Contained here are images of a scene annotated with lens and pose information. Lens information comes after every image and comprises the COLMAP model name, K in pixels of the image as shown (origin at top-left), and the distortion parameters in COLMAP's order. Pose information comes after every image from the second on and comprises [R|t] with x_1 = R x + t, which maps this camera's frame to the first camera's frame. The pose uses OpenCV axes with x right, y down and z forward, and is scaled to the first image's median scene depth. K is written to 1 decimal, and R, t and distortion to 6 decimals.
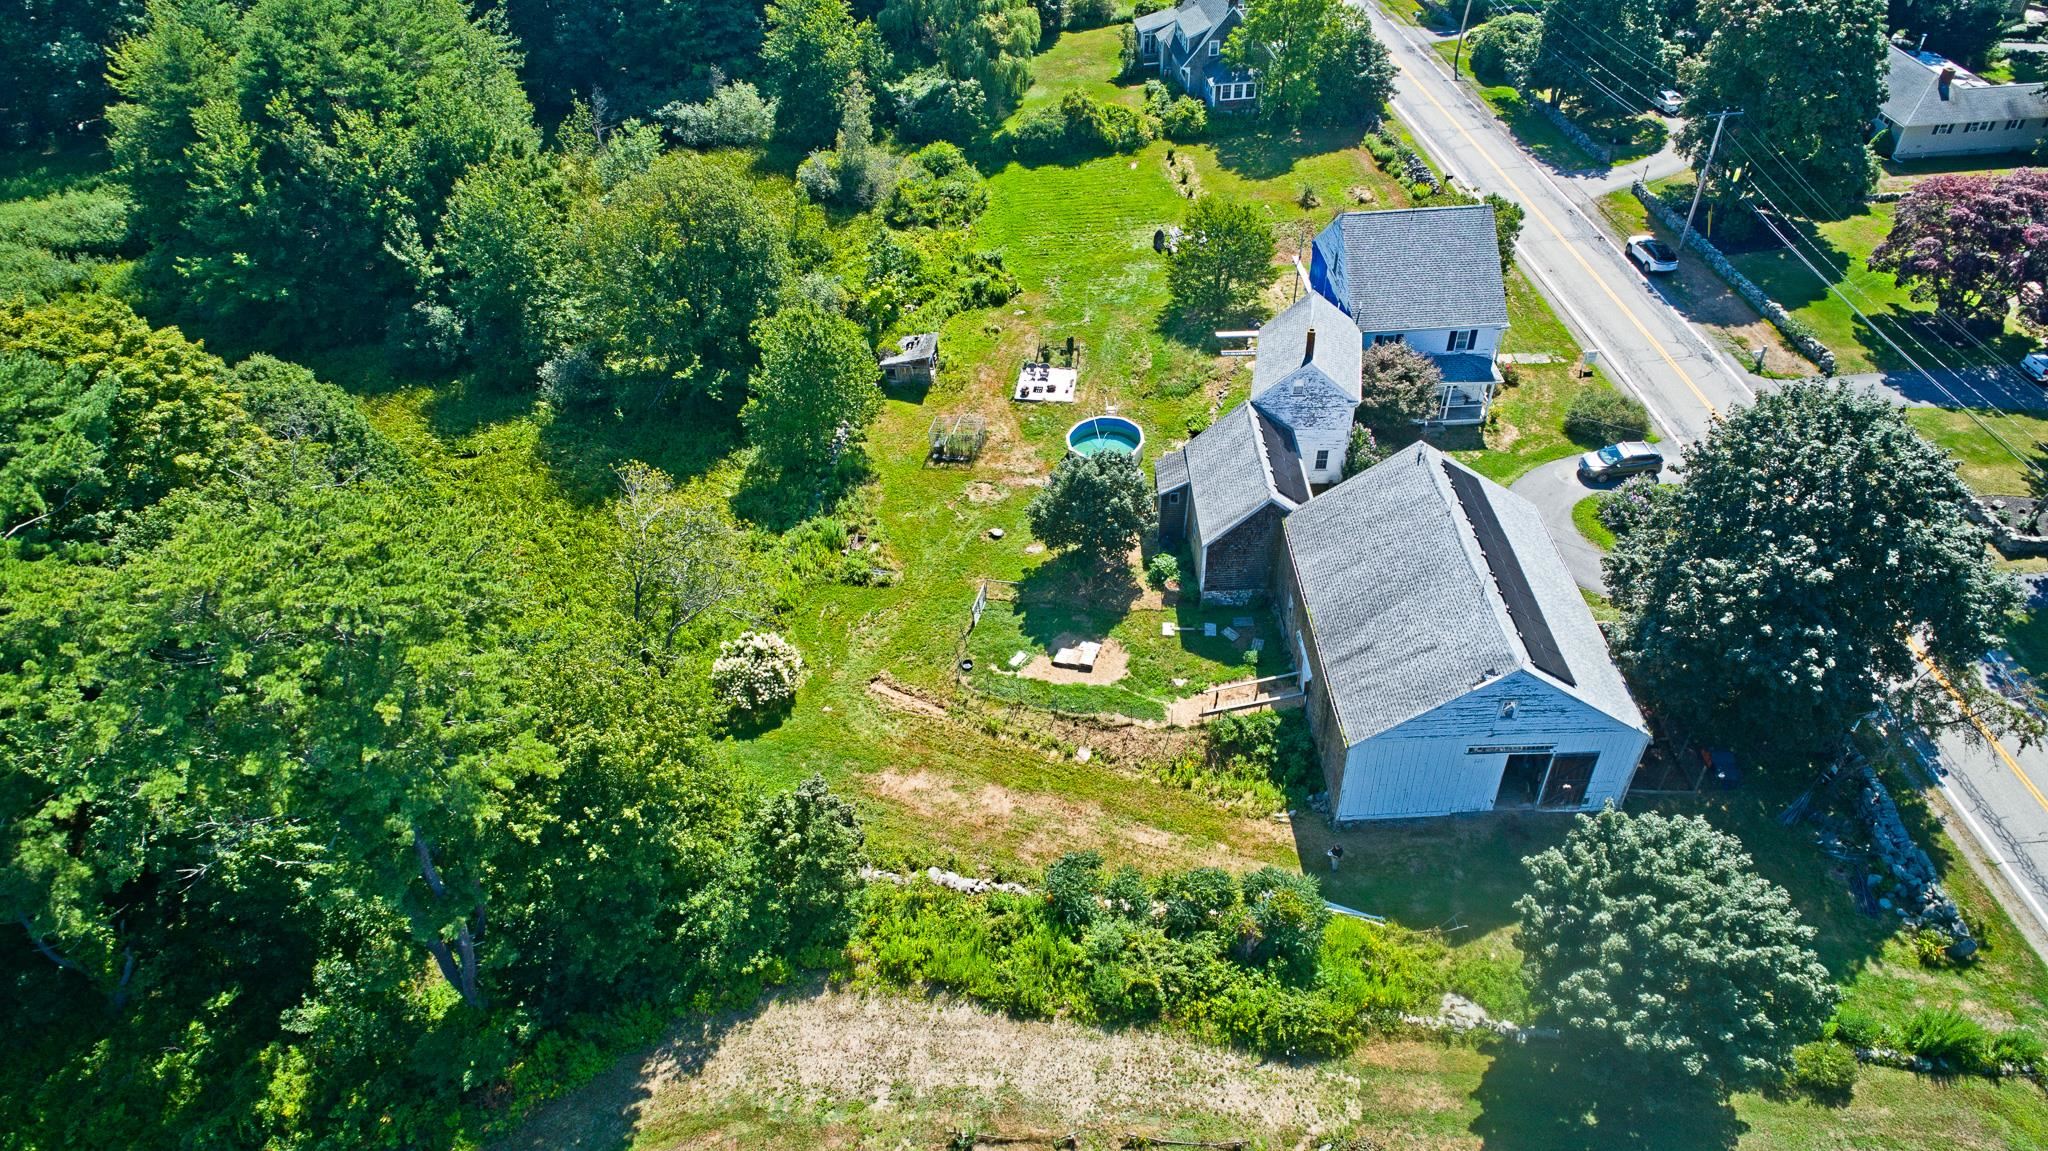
lens RADIAL K [[1316.7, 0, 1024.0], [0, 1316.7, 575.5], [0, 0, 1]] dist [0.006610, -0.003734]
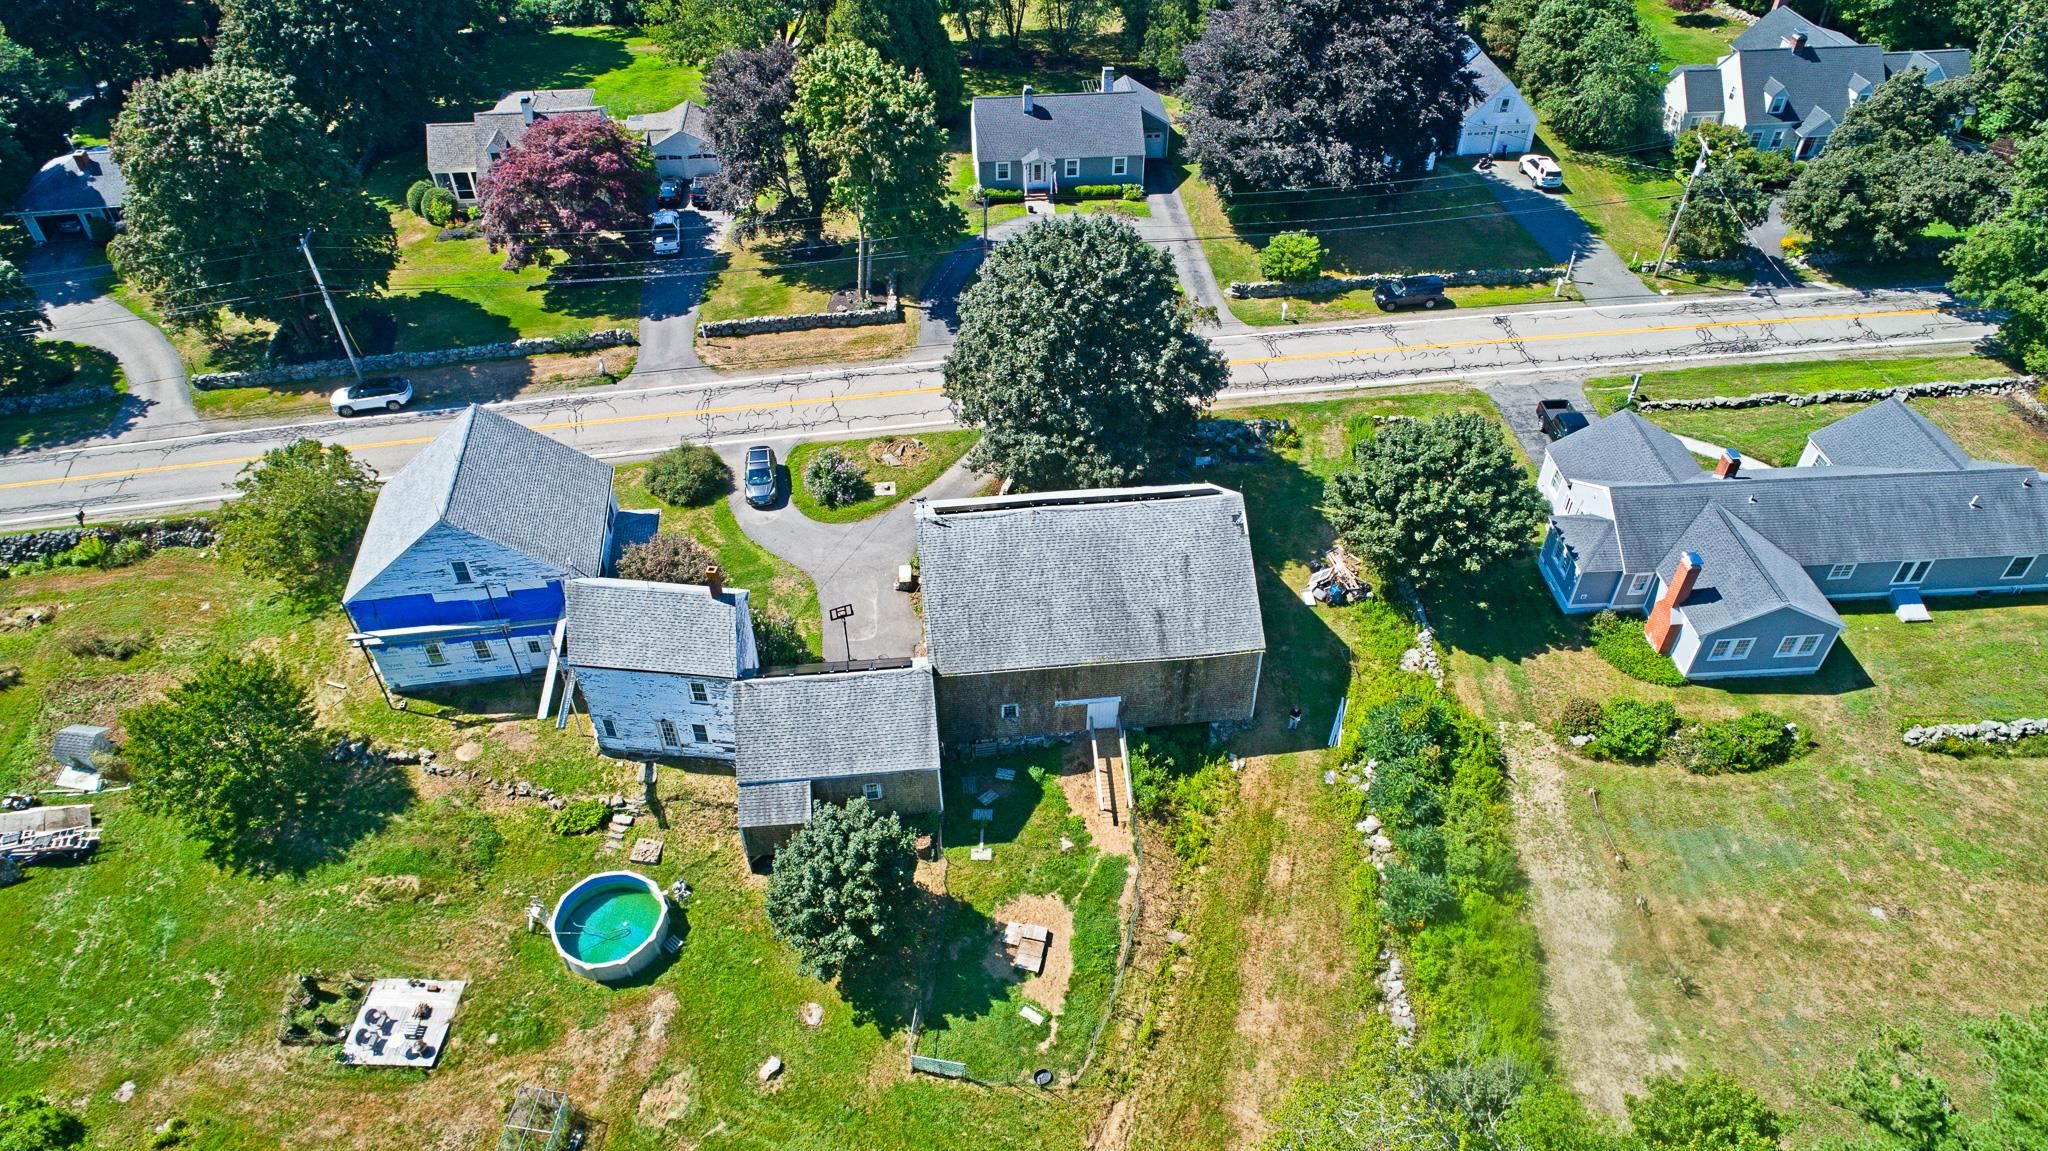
lens RADIAL K [[1316.7, 0, 1024.0], [0, 1316.7, 575.5], [0, 0, 1]] dist [0.006610, -0.003734]
pose [[-0.082104, -0.648020, 0.757185, -0.344956], [0.656440, 0.536502, 0.530332, -0.400464], [-0.749897, 0.540589, 0.381337, 0.438194]]
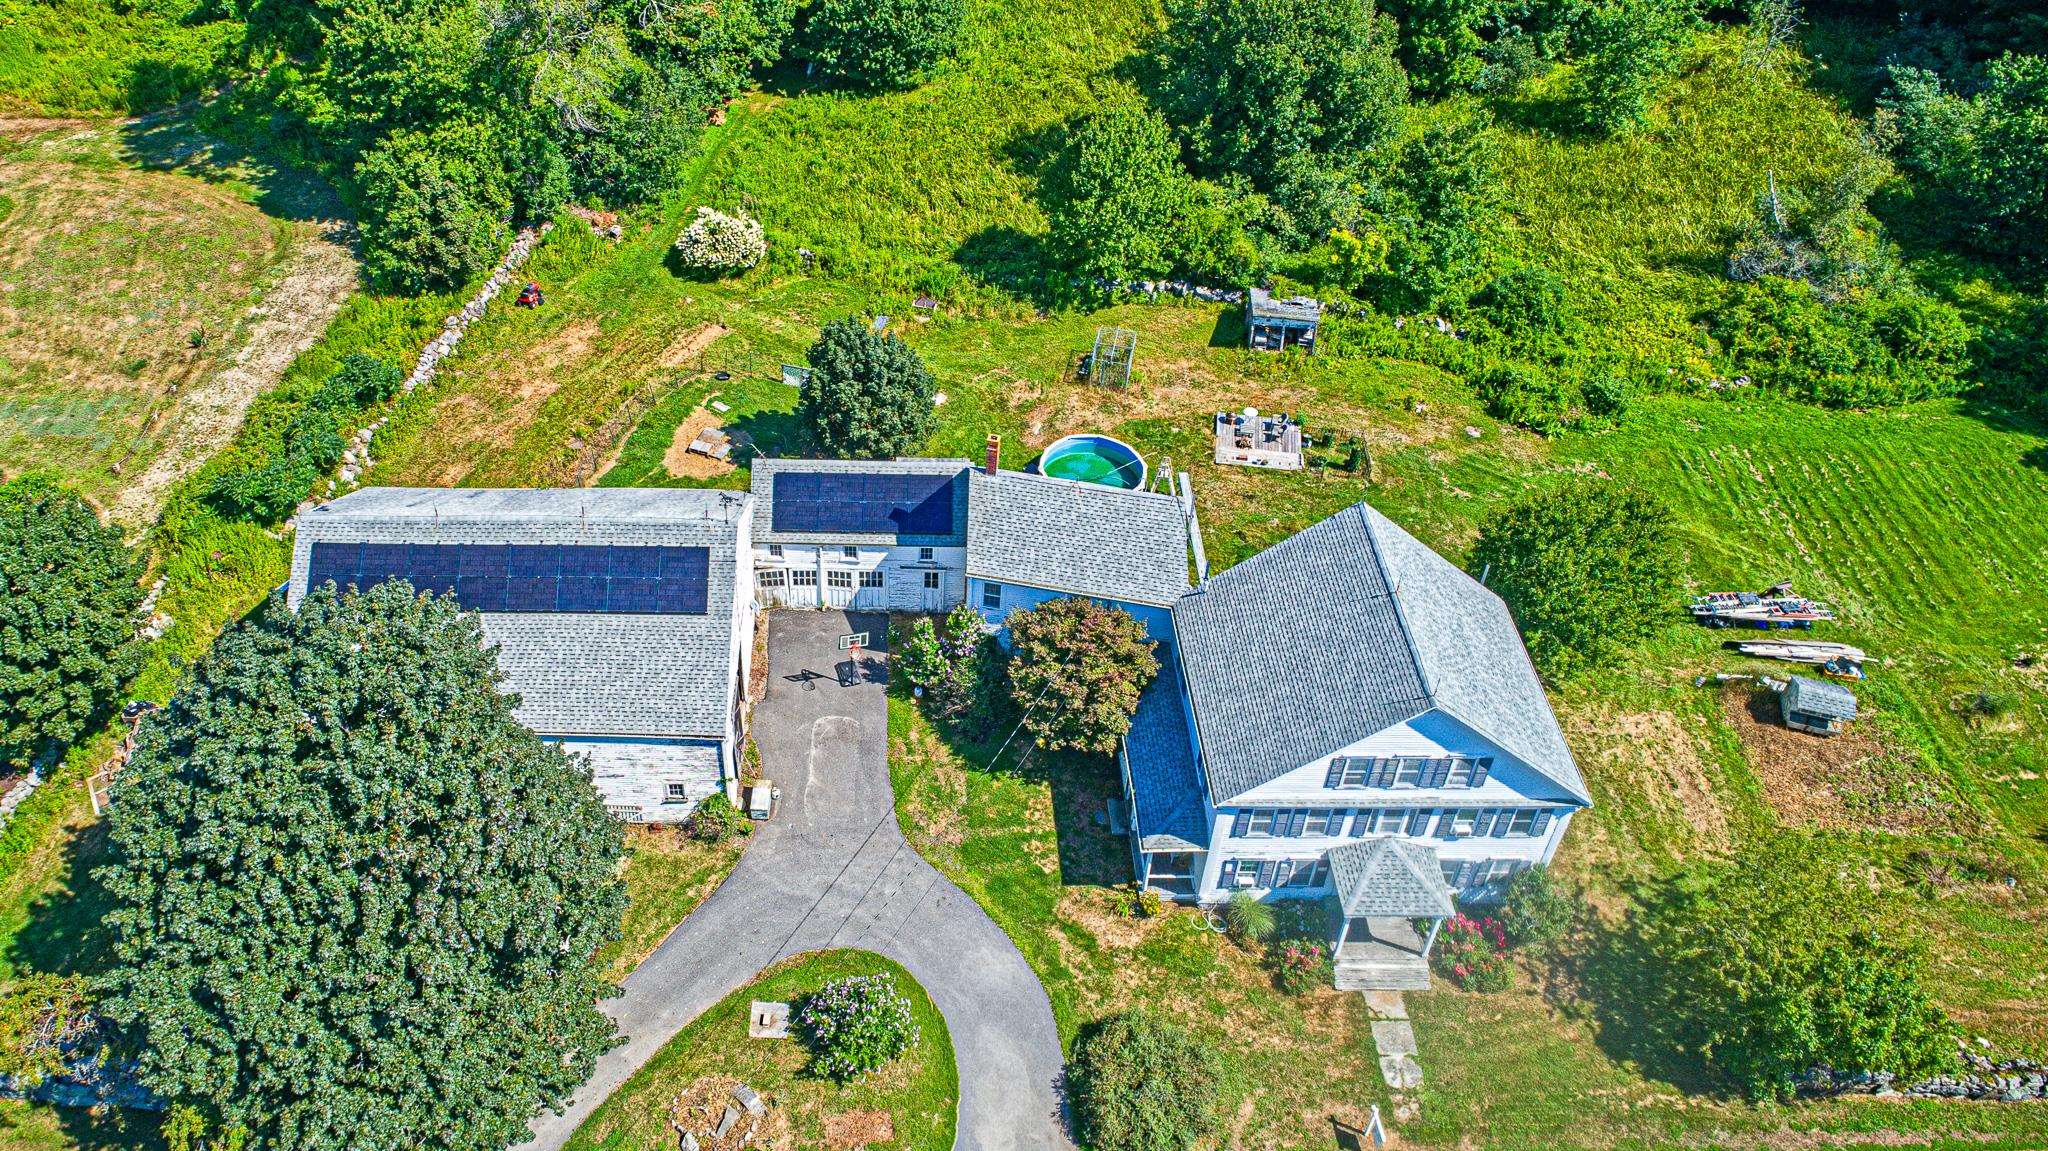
lens RADIAL K [[1579.3, 0, 838.3], [0, 1579.3, 494.7], [0, 0, 1]] dist [0.002567, 0.001379]
pose [[-0.064915, 0.681255, -0.729162, 0.681129], [-0.638936, 0.532903, 0.554774, -0.464046], [0.766516, 0.501901, 0.400685, 0.506913]]
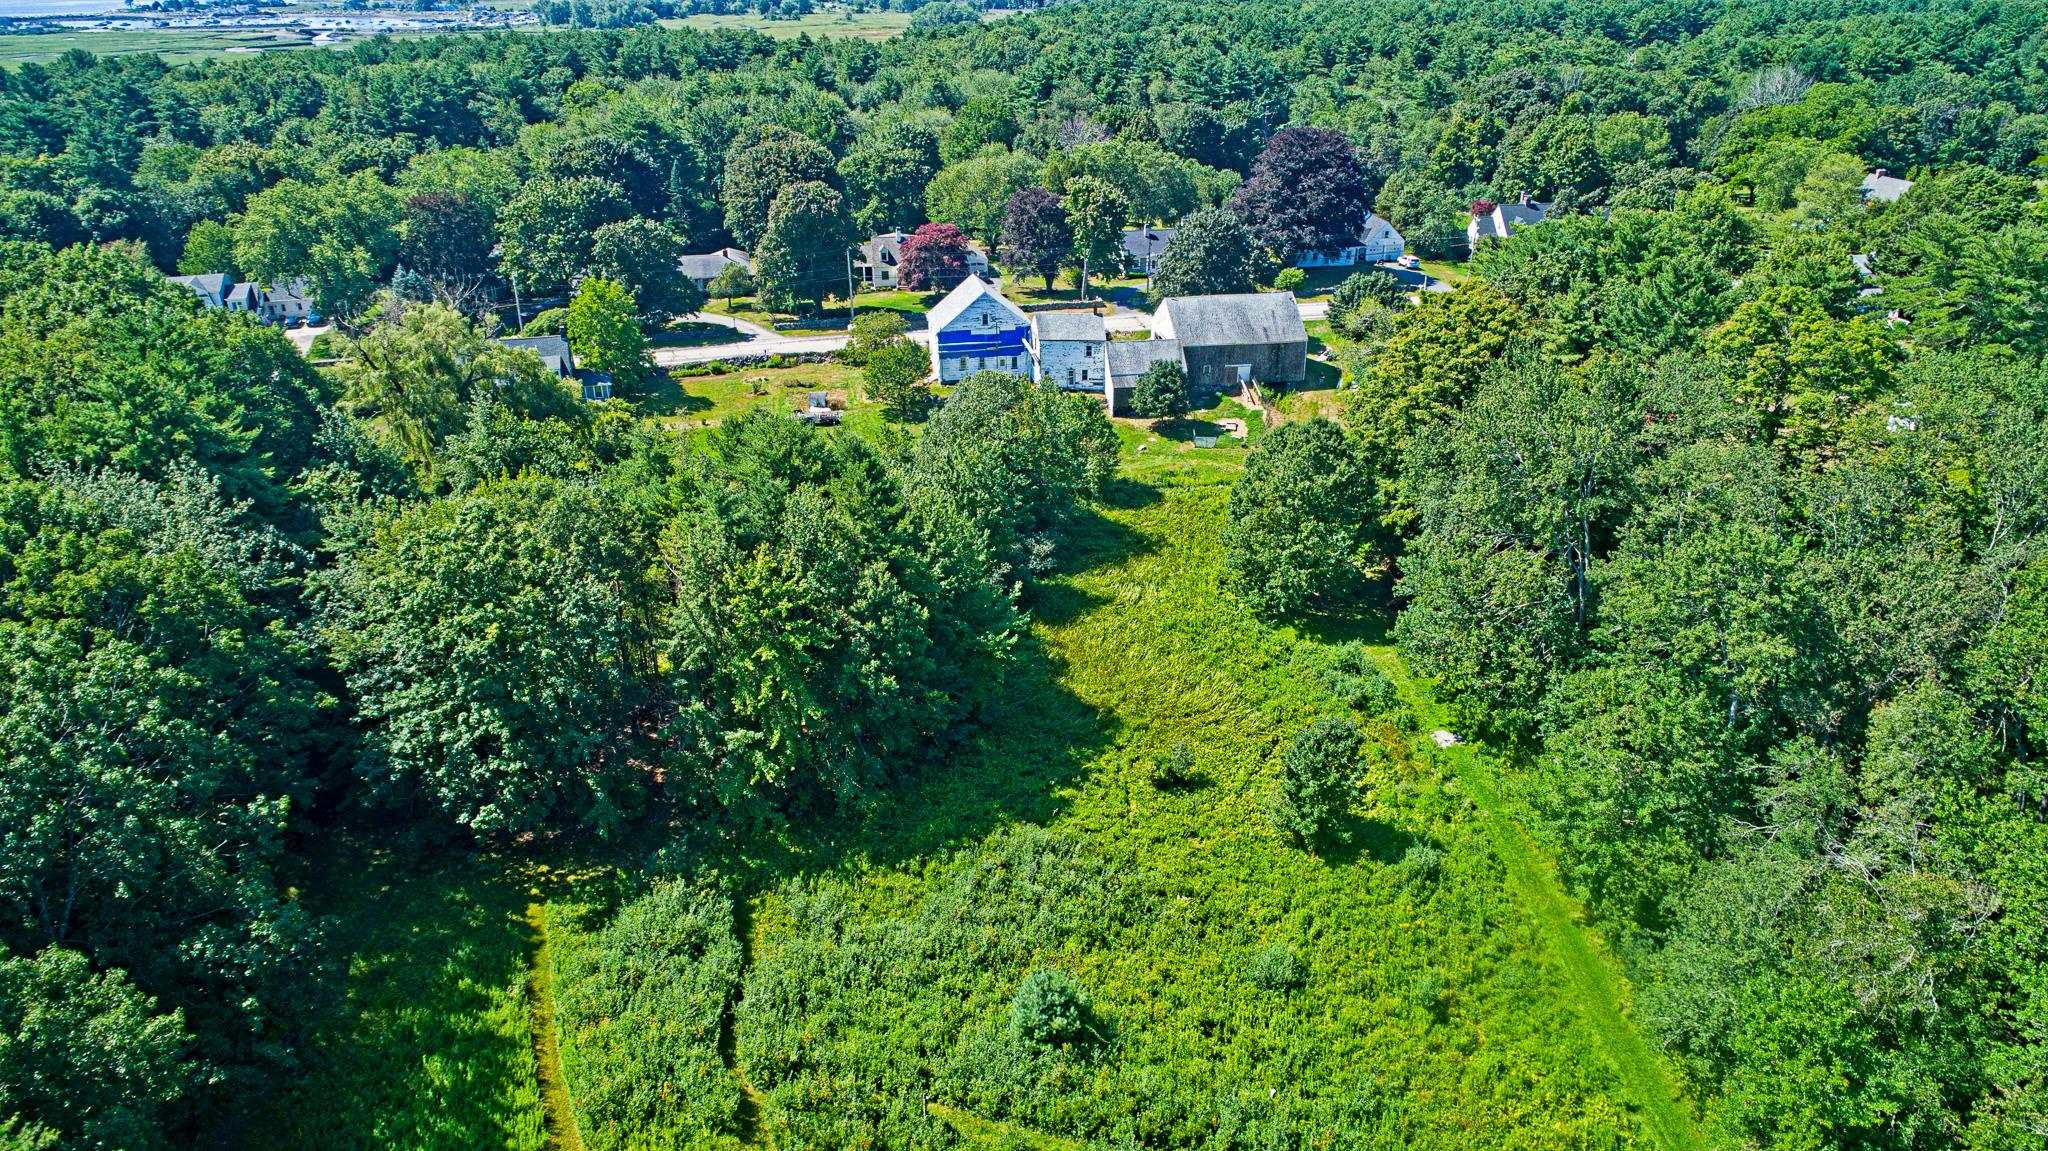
lens RADIAL K [[1316.7, 0, 1024.0], [0, 1316.7, 575.5], [0, 0, 1]] dist [0.006610, -0.003734]
pose [[-0.129437, -0.398823, 0.907847, -1.536768], [0.657892, 0.650473, 0.379556, -0.638221], [-0.741906, 0.646394, 0.178187, 0.805806]]
